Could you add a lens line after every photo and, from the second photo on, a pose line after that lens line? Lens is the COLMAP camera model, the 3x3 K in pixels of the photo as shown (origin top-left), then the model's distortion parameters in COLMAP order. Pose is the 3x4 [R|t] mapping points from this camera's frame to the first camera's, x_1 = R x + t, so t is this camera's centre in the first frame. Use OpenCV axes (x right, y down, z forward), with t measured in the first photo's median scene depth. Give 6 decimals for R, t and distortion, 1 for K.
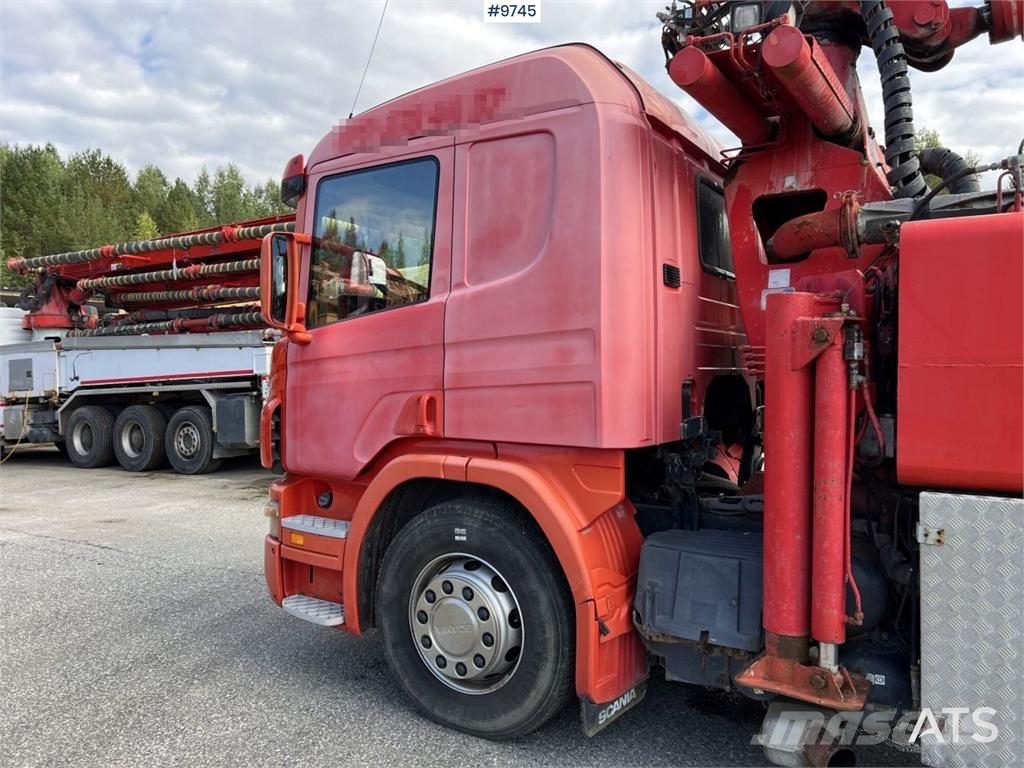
lens RADIAL K [[767.9, 0, 513.5], [0, 767.9, 373.1], [0, 0, 1]] dist [0.058805, -0.065256]
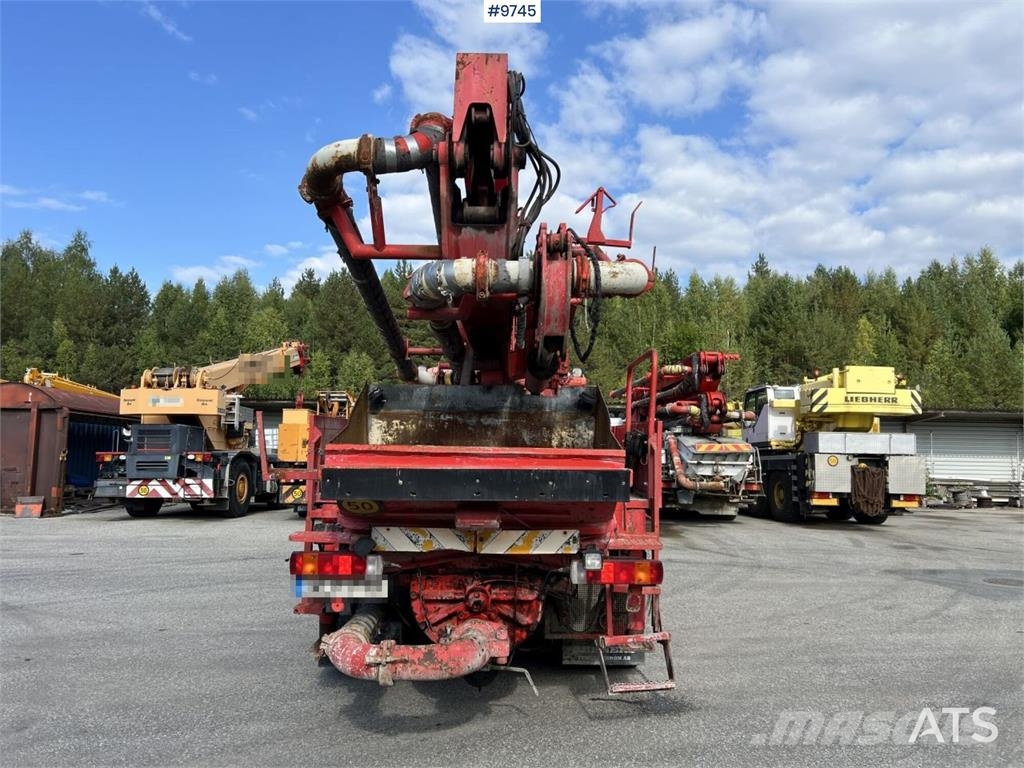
lens RADIAL K [[767.9, 0, 510.3], [0, 767.9, 373.7], [0, 0, 1]] dist [0.058805, -0.065256]
pose [[0.527908, -0.070878, -0.846339, 3.199043], [-0.019851, 0.995210, -0.095727, -0.064721], [0.849070, 0.067335, 0.523972, -0.522512]]
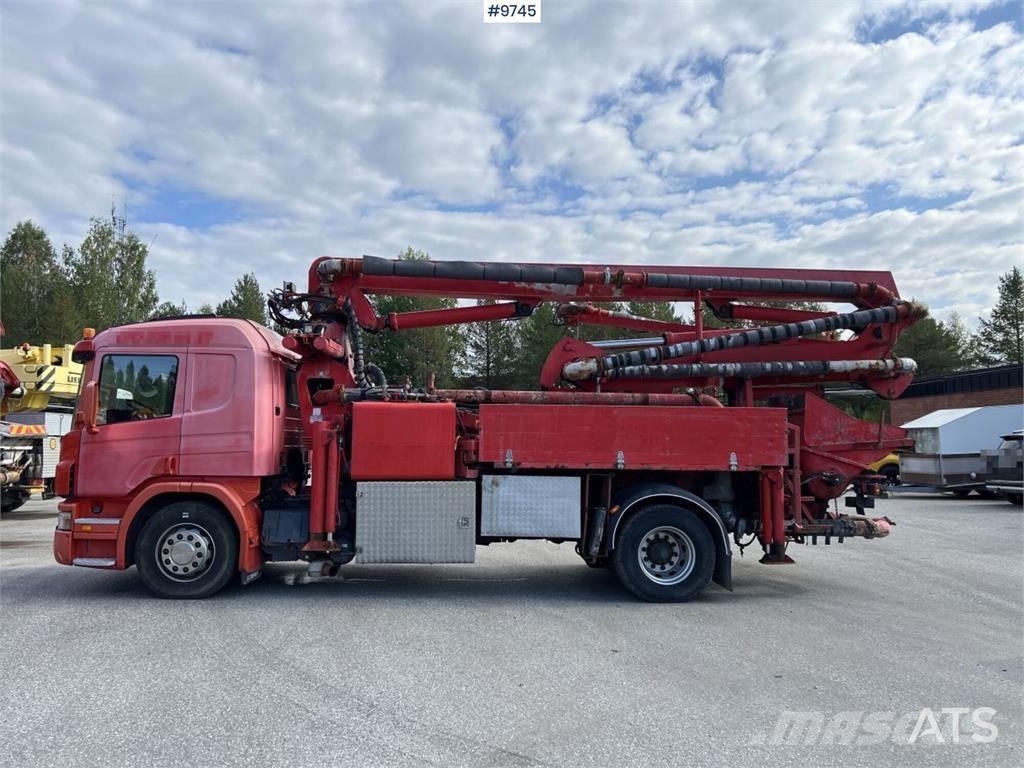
lens RADIAL K [[779.3, 0, 505.1], [0, 779.3, 391.5], [0, 0, 1]] dist [0.066743, -0.069254]
pose [[0.836117, 0.041010, 0.547016, -0.595432], [-0.001642, 0.997384, -0.072264, 0.001789], [-0.548549, 0.059523, 0.833997, -1.618854]]
